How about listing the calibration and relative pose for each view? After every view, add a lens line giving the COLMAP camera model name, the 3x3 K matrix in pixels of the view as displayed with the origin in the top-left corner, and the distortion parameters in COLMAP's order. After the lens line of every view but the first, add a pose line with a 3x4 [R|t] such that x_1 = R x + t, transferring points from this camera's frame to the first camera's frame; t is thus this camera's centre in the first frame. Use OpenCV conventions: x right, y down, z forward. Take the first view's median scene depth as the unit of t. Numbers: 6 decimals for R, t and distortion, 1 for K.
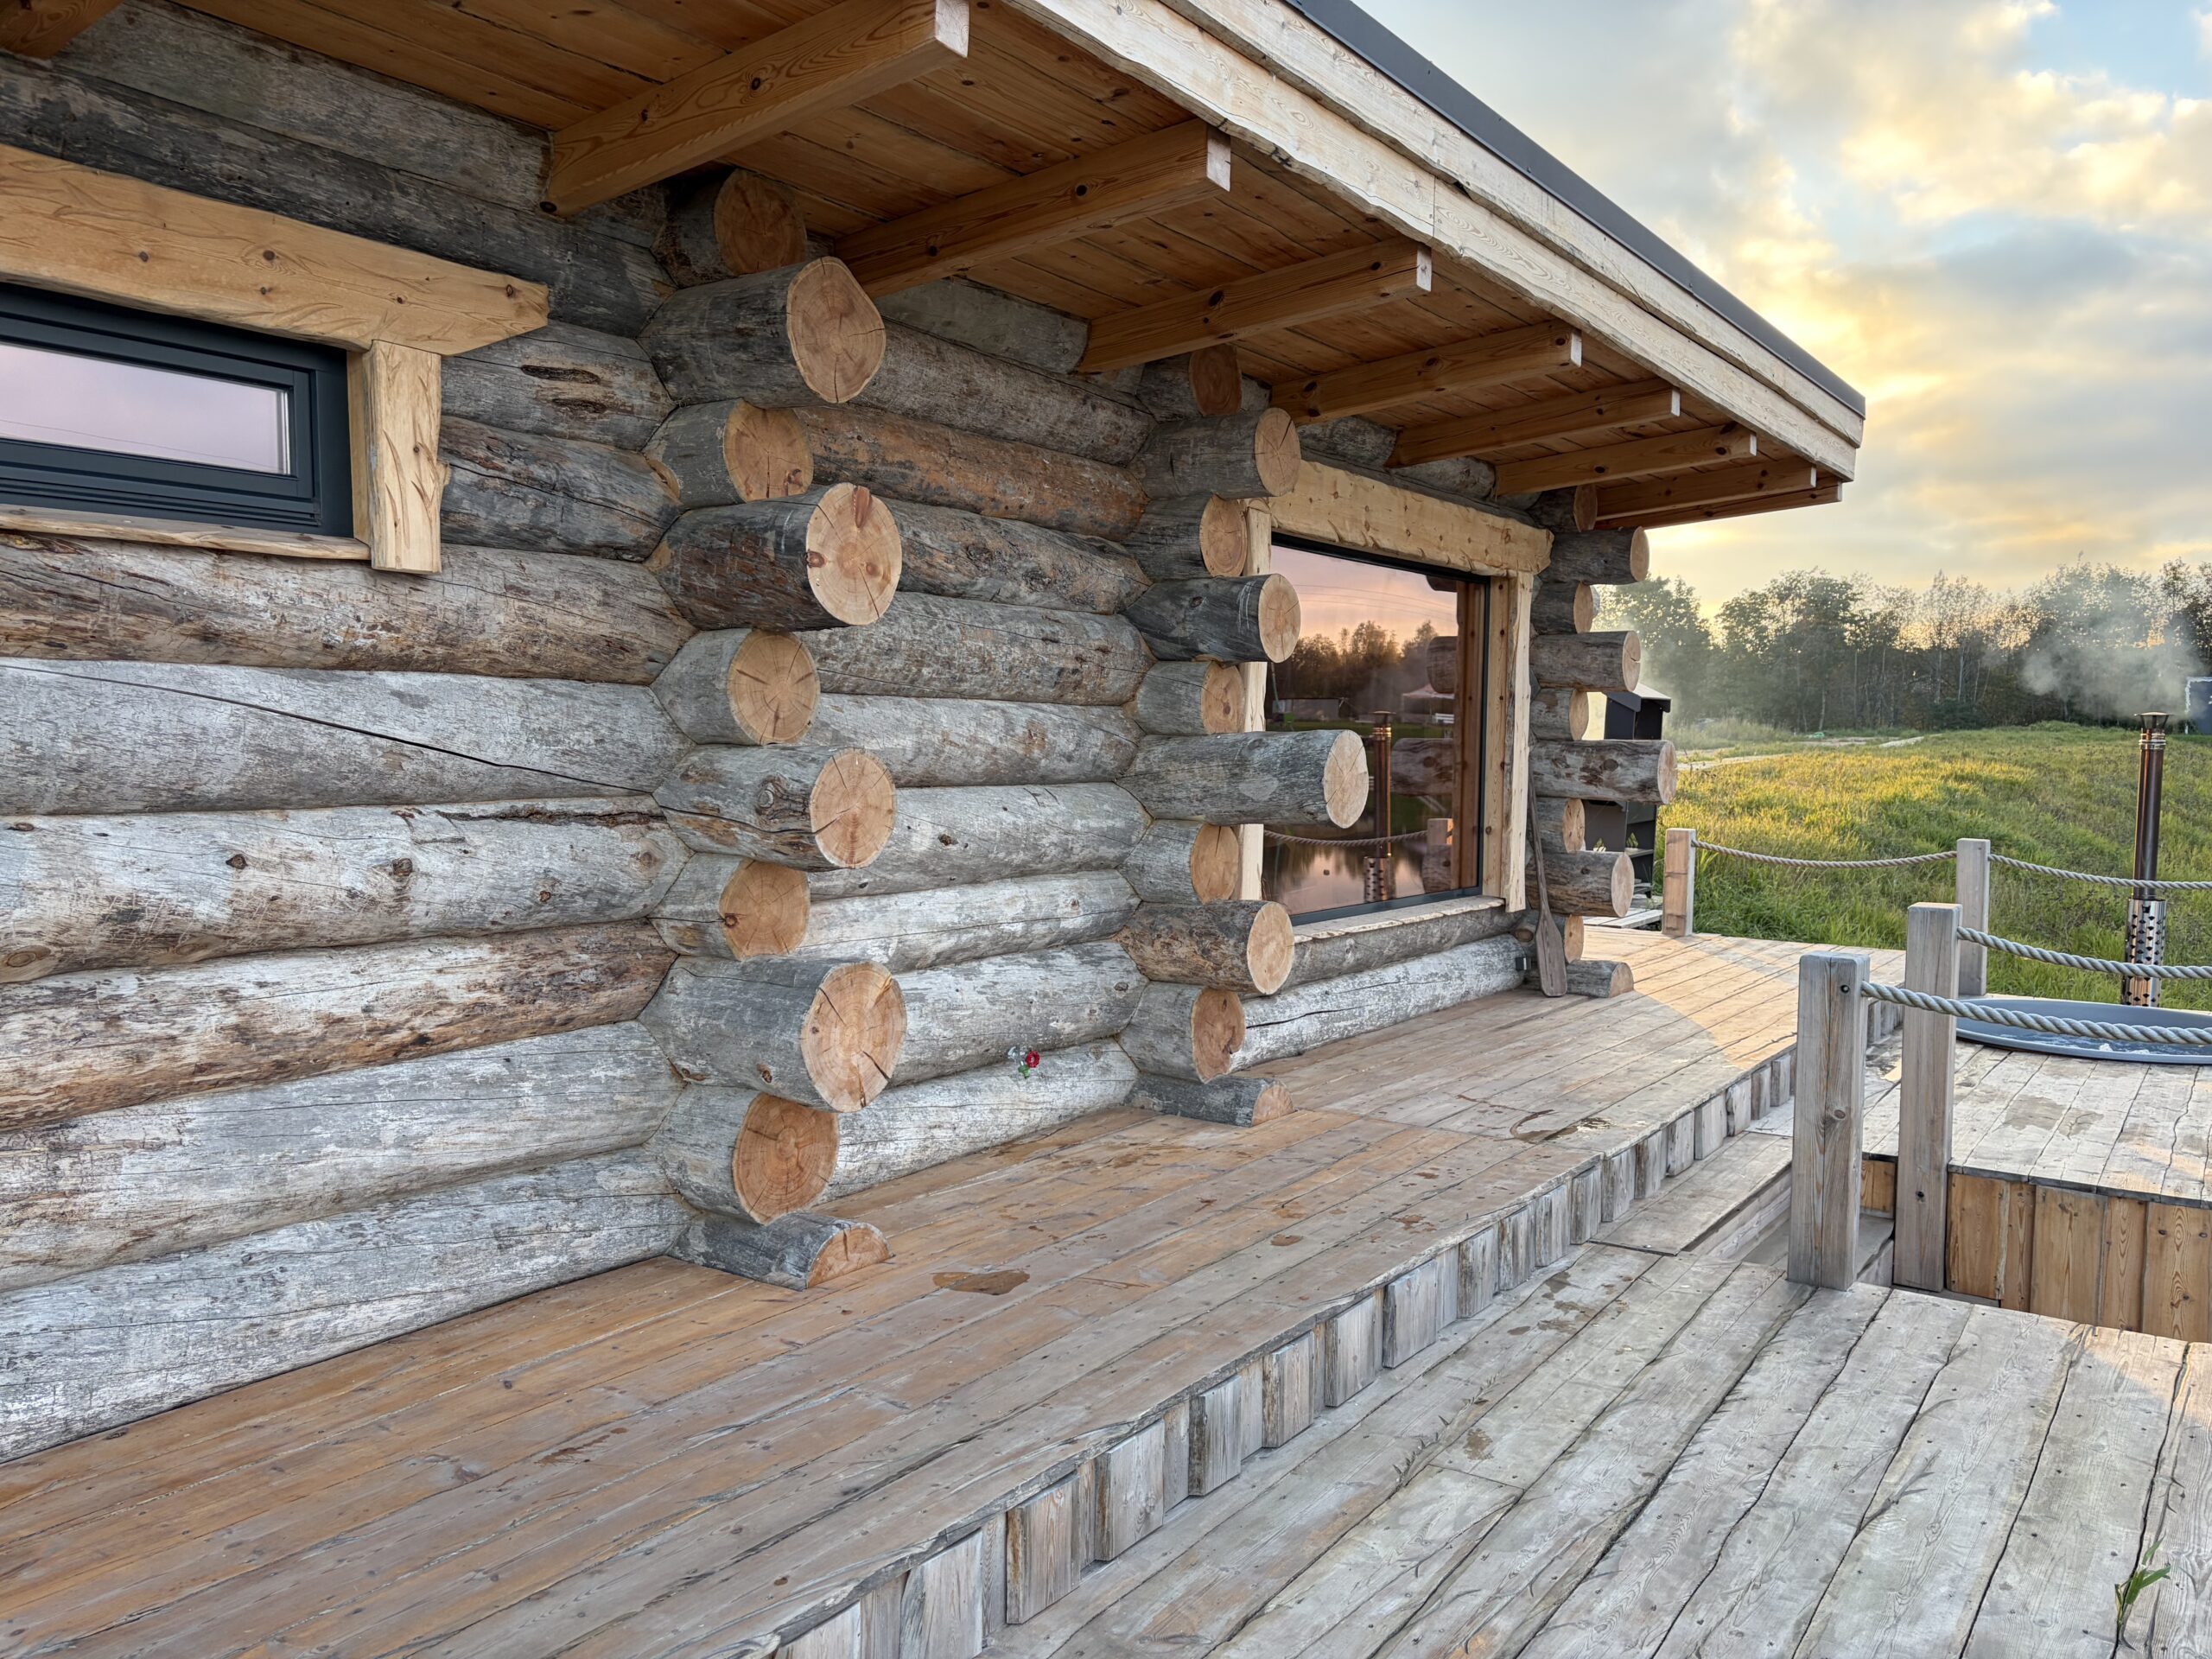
lens RADIAL K [[1649.4, 0, 1108.7], [0, 1649.4, 835.8], [0, 0, 1]] dist [0.013741, 0.006813]
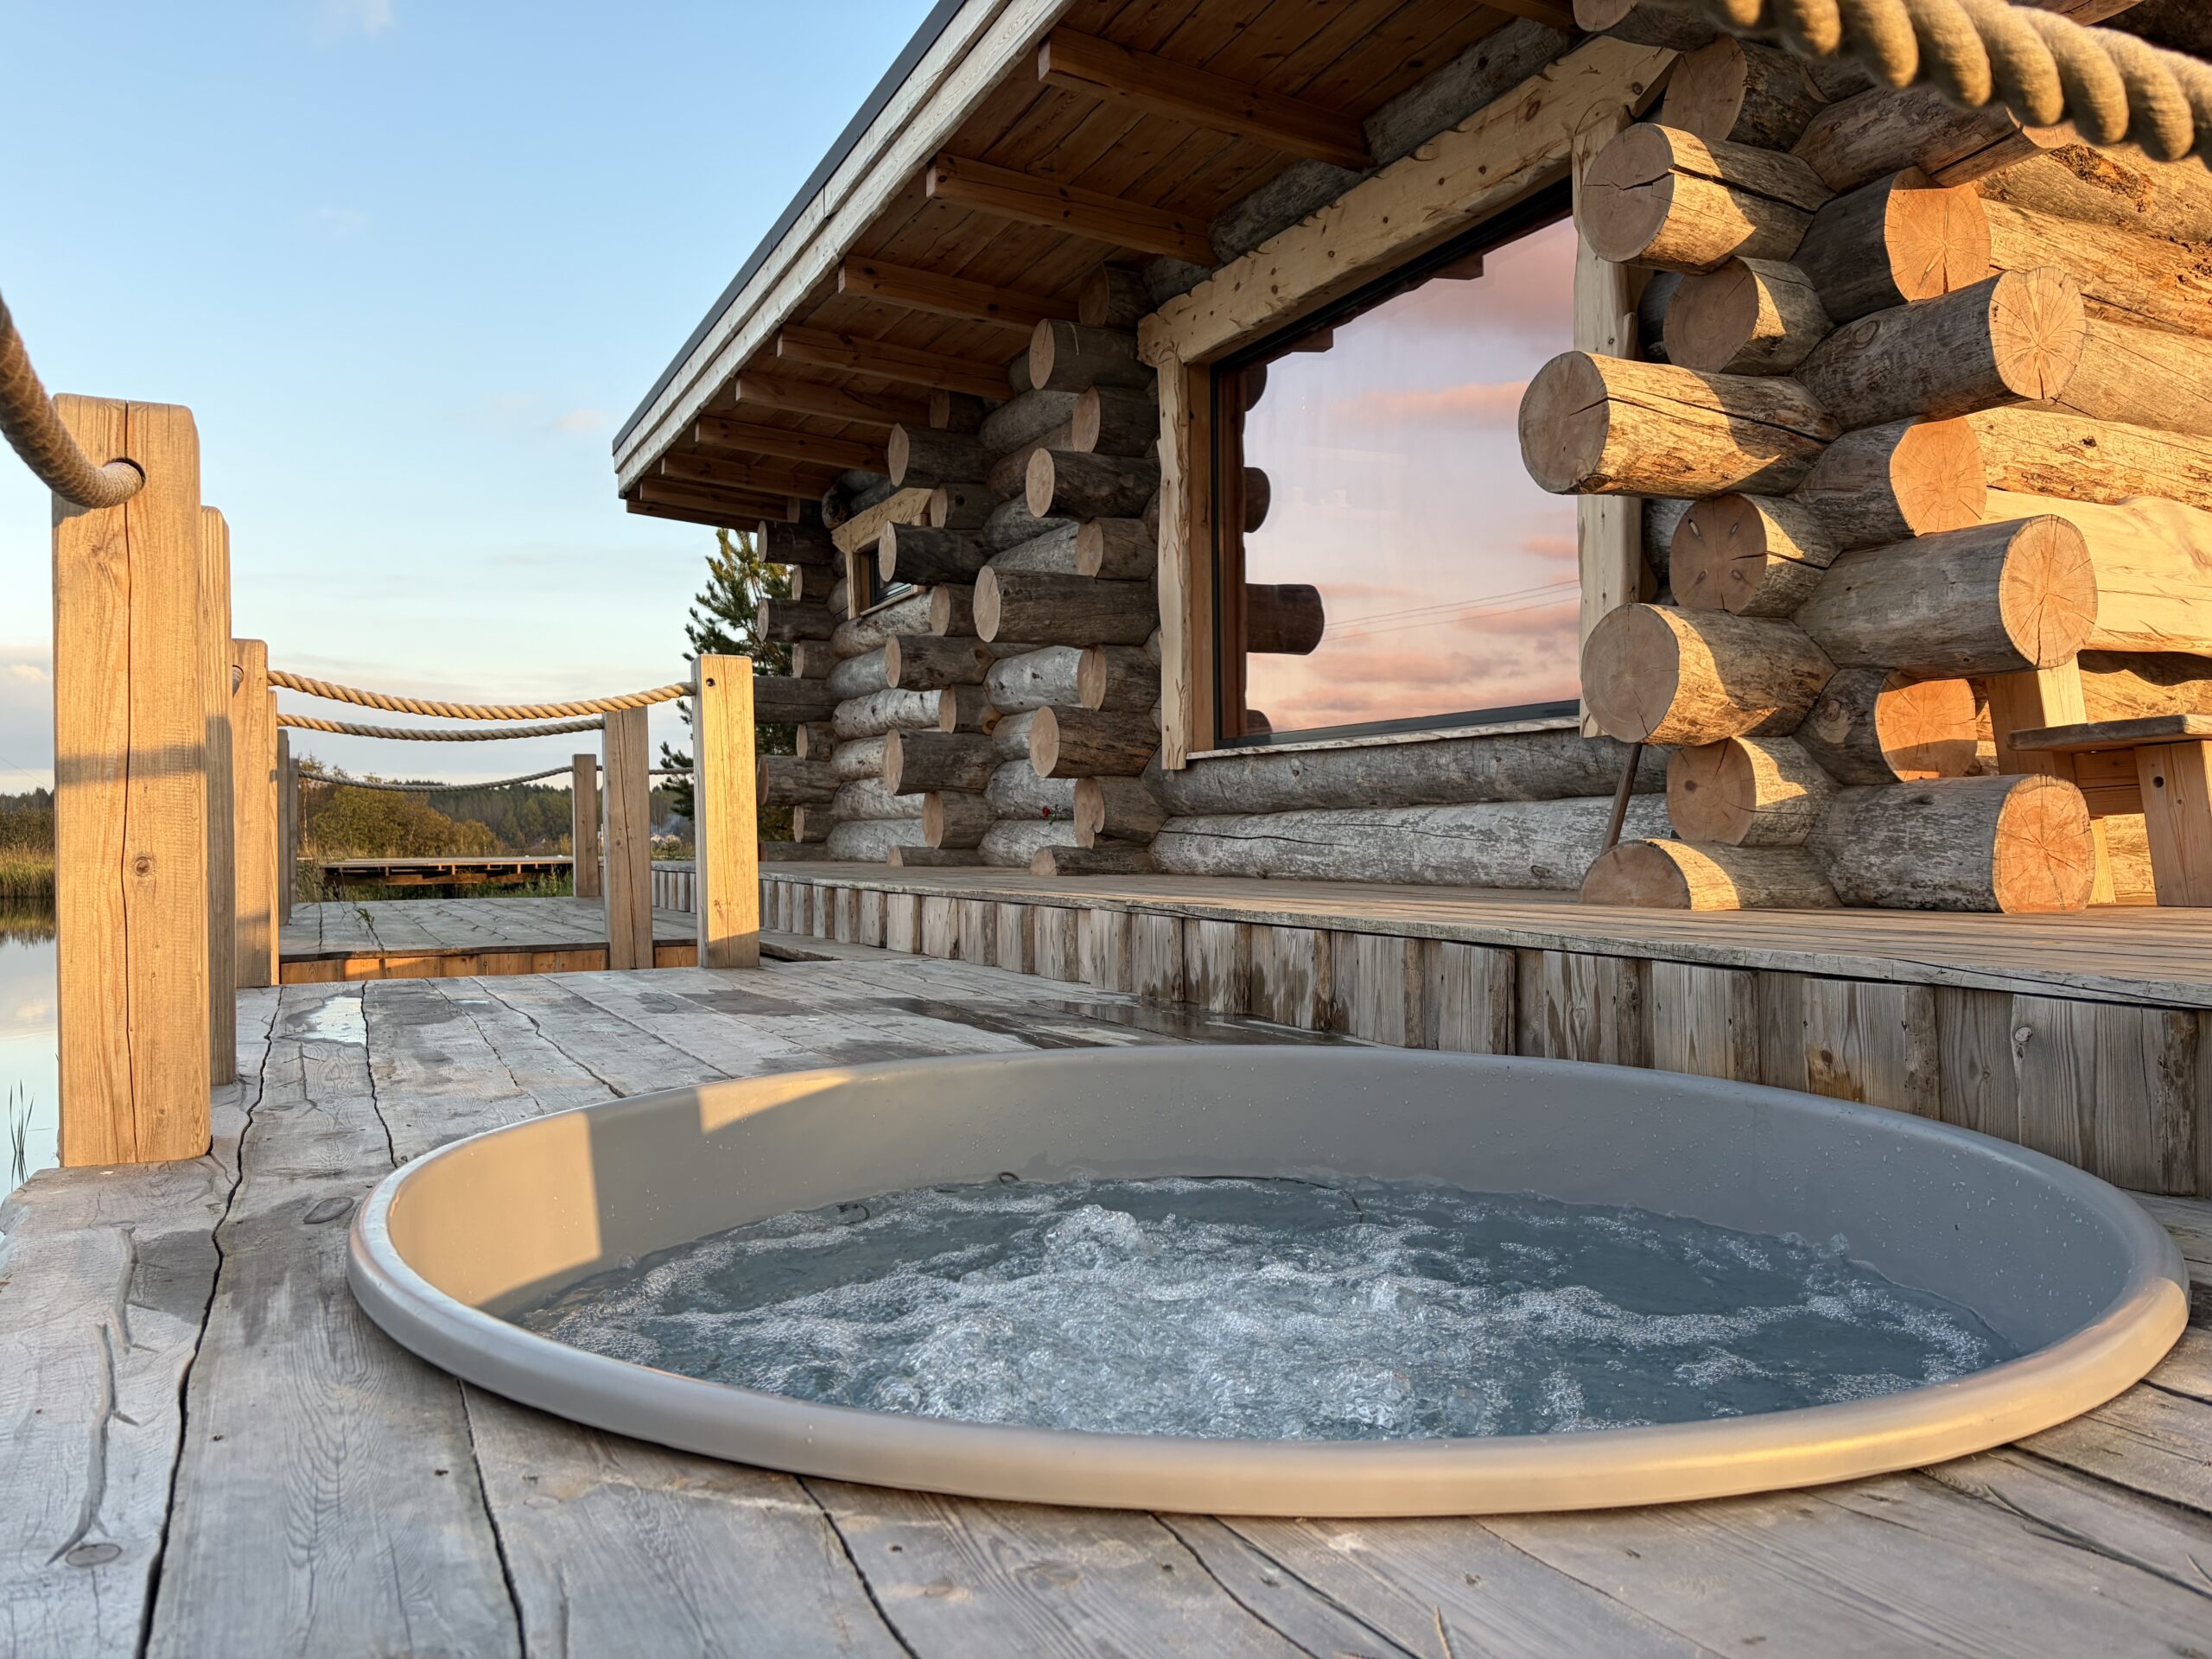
lens RADIAL K [[1685.9, 0, 1101.2], [0, 1685.9, 813.0], [0, 0, 1]] dist [0.027354, -0.010346]
pose [[-0.476808, -0.011859, -0.878928, 0.927258], [-0.046008, 0.998875, 0.011481, 0.080917], [0.877803, 0.045912, -0.476817, 1.264740]]
